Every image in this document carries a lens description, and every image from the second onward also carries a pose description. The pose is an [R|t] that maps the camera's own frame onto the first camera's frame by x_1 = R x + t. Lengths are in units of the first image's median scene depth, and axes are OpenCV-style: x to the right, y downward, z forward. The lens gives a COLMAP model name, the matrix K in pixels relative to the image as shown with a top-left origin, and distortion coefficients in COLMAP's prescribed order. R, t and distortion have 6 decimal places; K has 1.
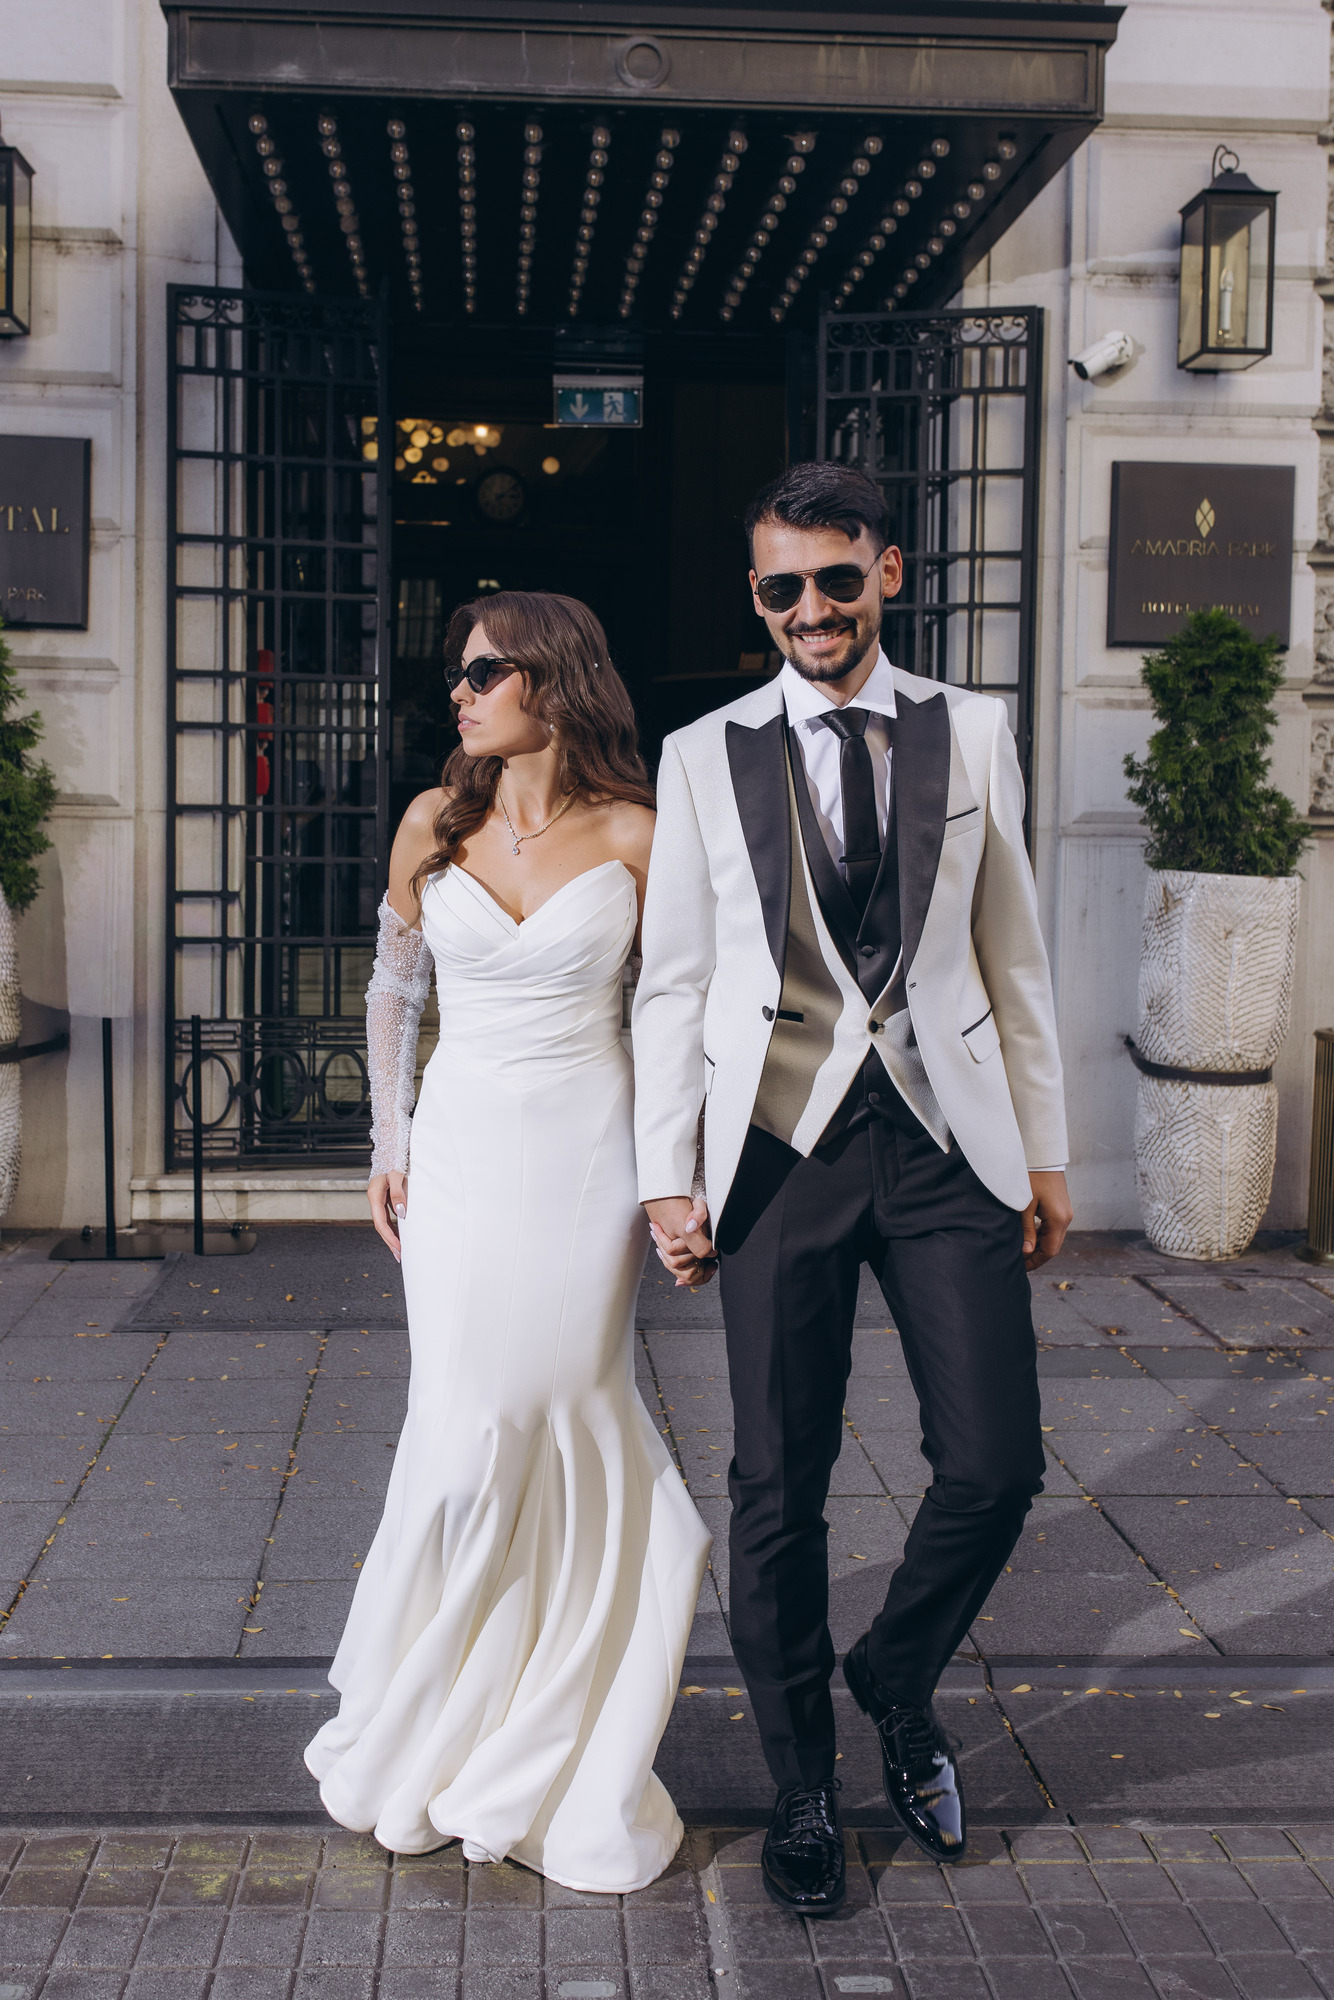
lens RADIAL K [[2775.7, 0, 667.0], [0, 2775.7, 1000.0], [0, 0, 1]] dist [0.001276, -0.034722]
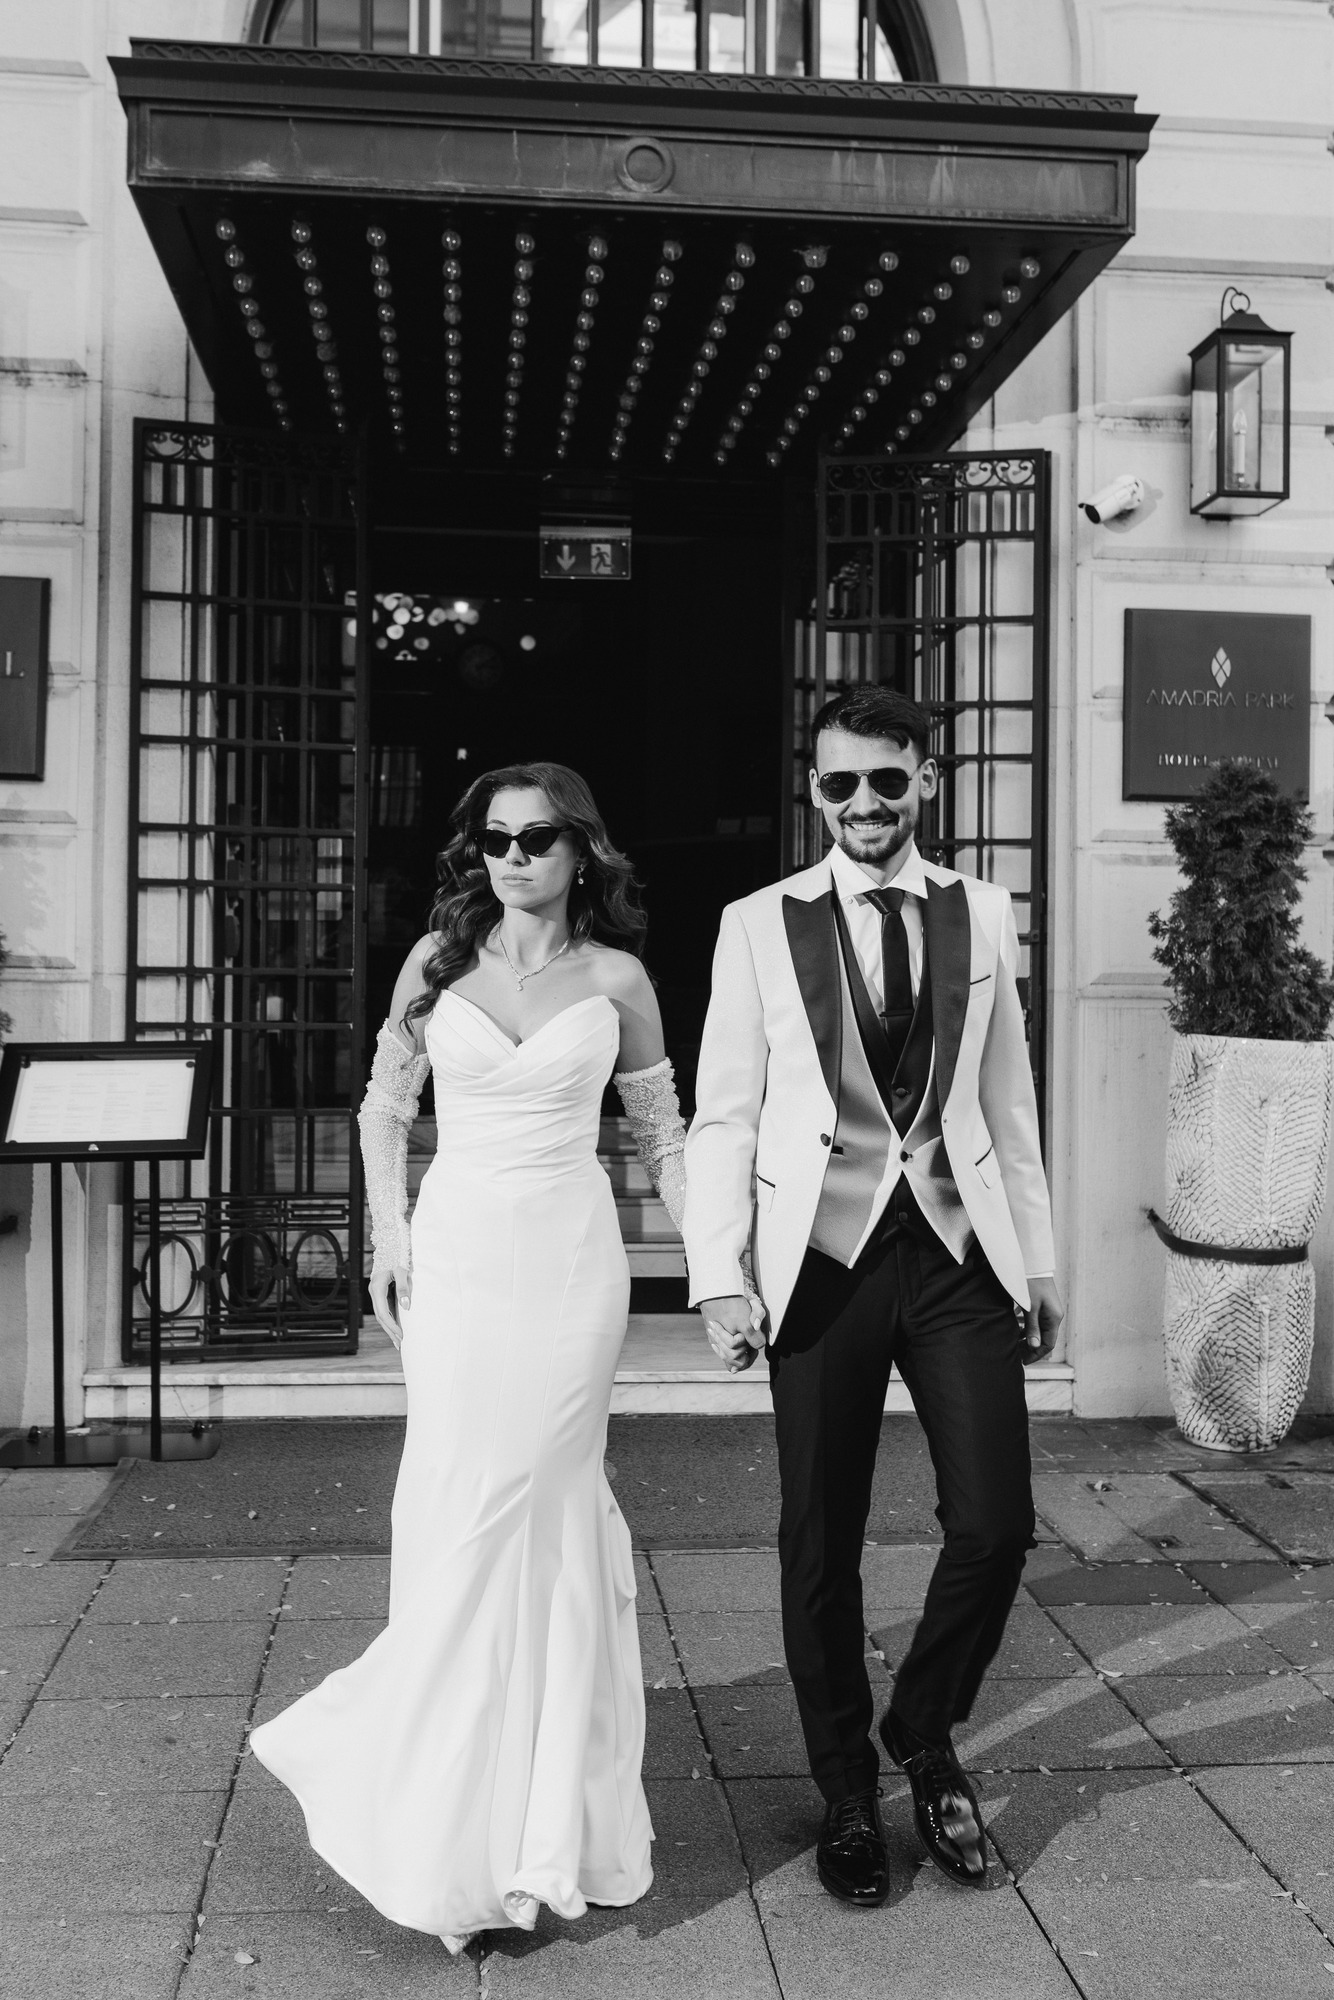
lens RADIAL K [[2268.9, 0, 667.0], [0, 2268.9, 1000.0], [0, 0, 1]] dist [-0.014084, -0.007613]
pose [[0.999613, -0.002278, 0.027718, -0.020405], [0.003838, 0.998402, -0.056379, -0.015835], [-0.027545, 0.056463, 0.998025, 0.236776]]
